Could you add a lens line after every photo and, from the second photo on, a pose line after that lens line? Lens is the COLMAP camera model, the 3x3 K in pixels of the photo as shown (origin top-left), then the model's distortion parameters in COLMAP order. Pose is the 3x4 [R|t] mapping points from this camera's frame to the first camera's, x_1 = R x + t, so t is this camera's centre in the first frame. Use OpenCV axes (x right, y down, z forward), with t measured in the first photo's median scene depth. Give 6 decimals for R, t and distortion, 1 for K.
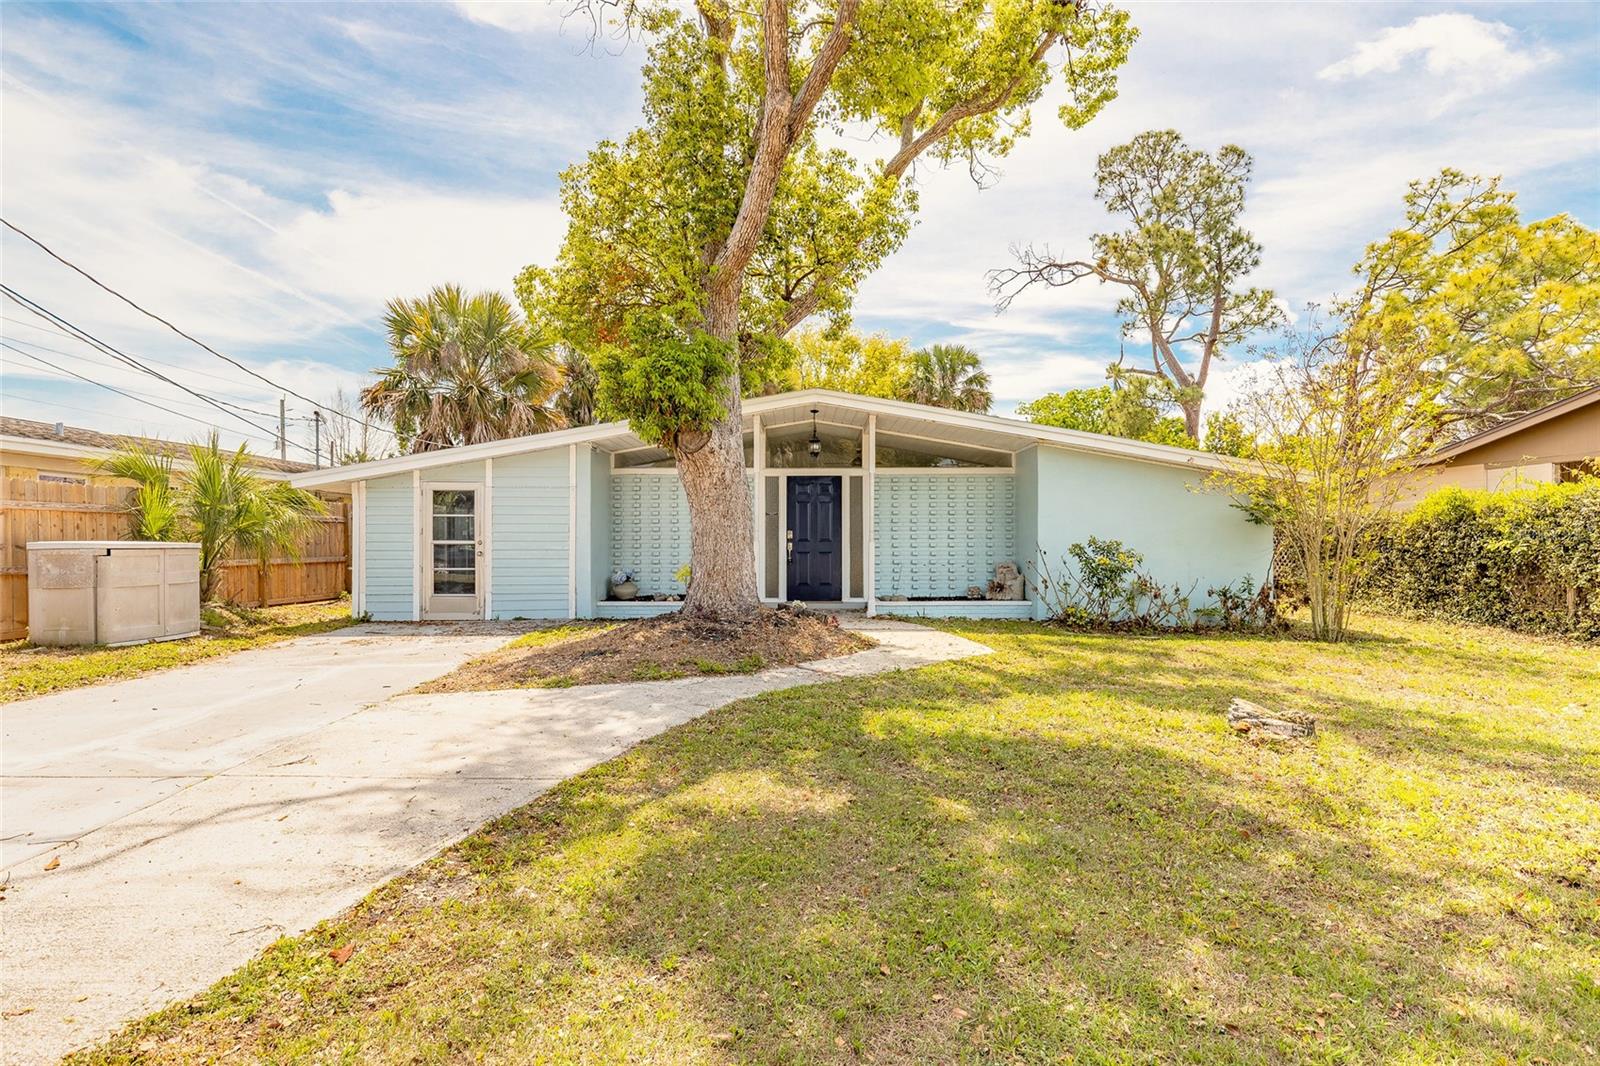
lens RADIAL K [[837.7, 0, 800.0], [0, 837.7, 533.0], [0, 0, 1]] dist [-0.002336, 0.000379]
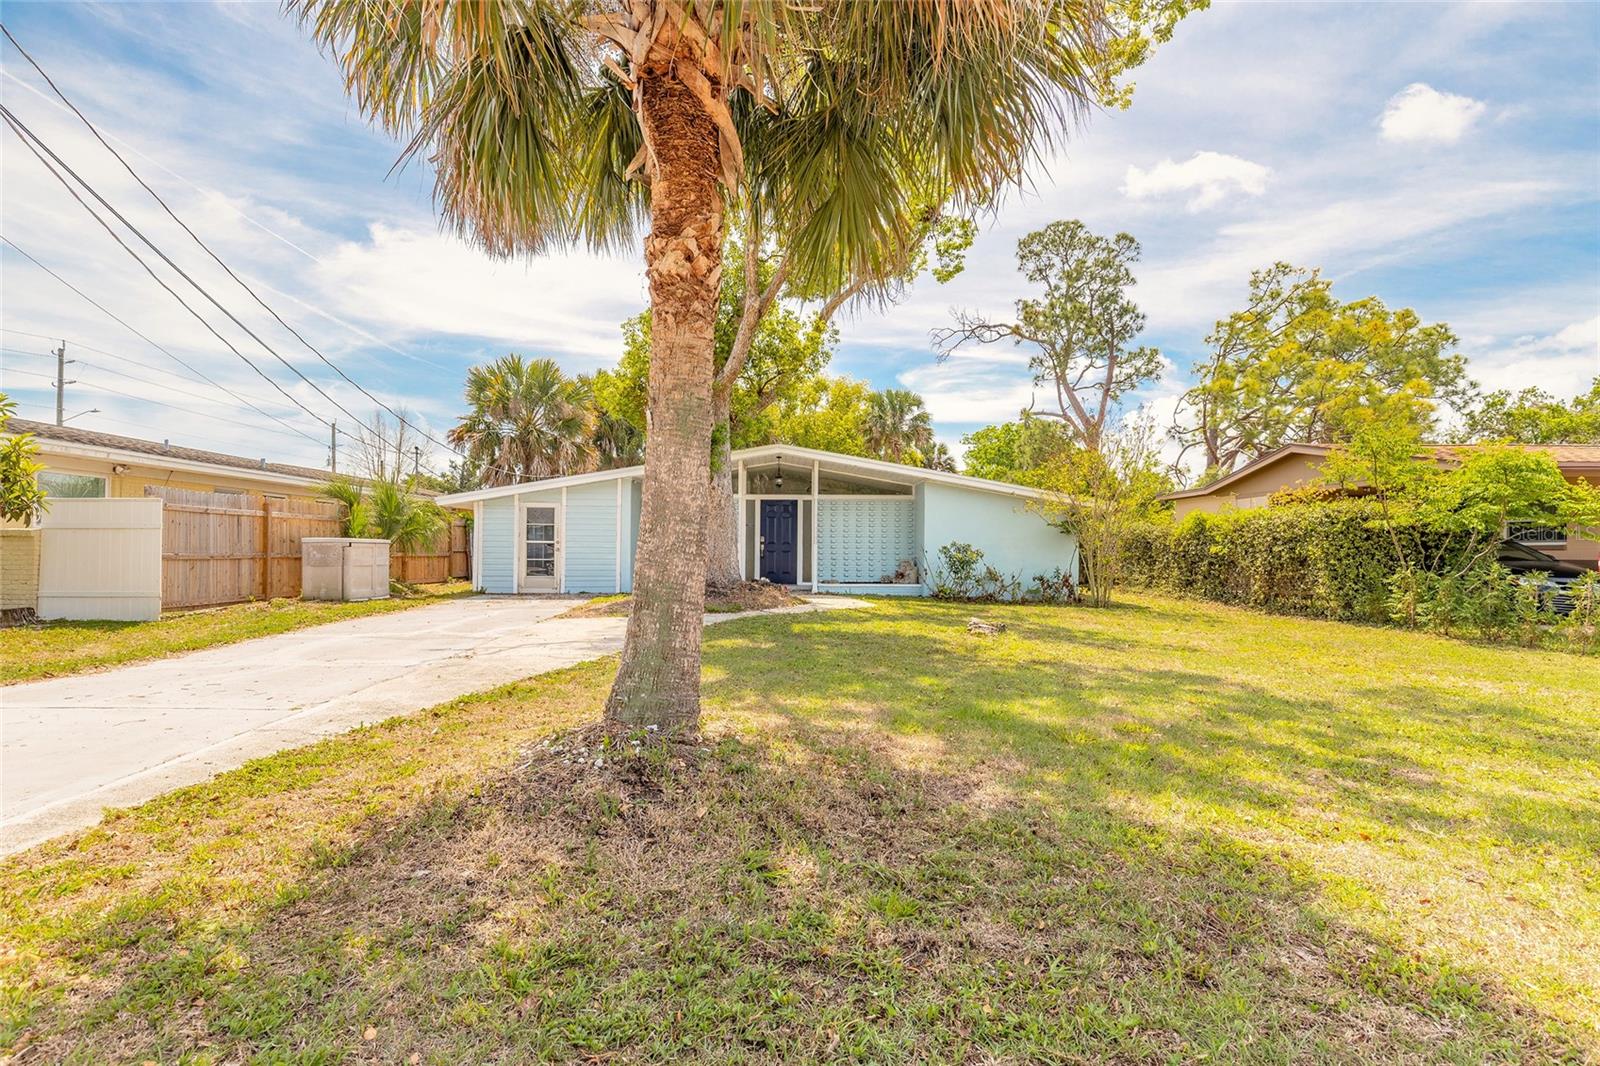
lens RADIAL K [[810.5, 0, 800.0], [0, 810.5, 533.0], [0, 0, 1]] dist [0.001646, -0.000125]
pose [[0.999757, 0.008215, 0.020437, 0.025209], [-0.007929, 0.999870, -0.014038, 0.010674], [-0.020550, 0.013872, 0.999693, -0.434032]]
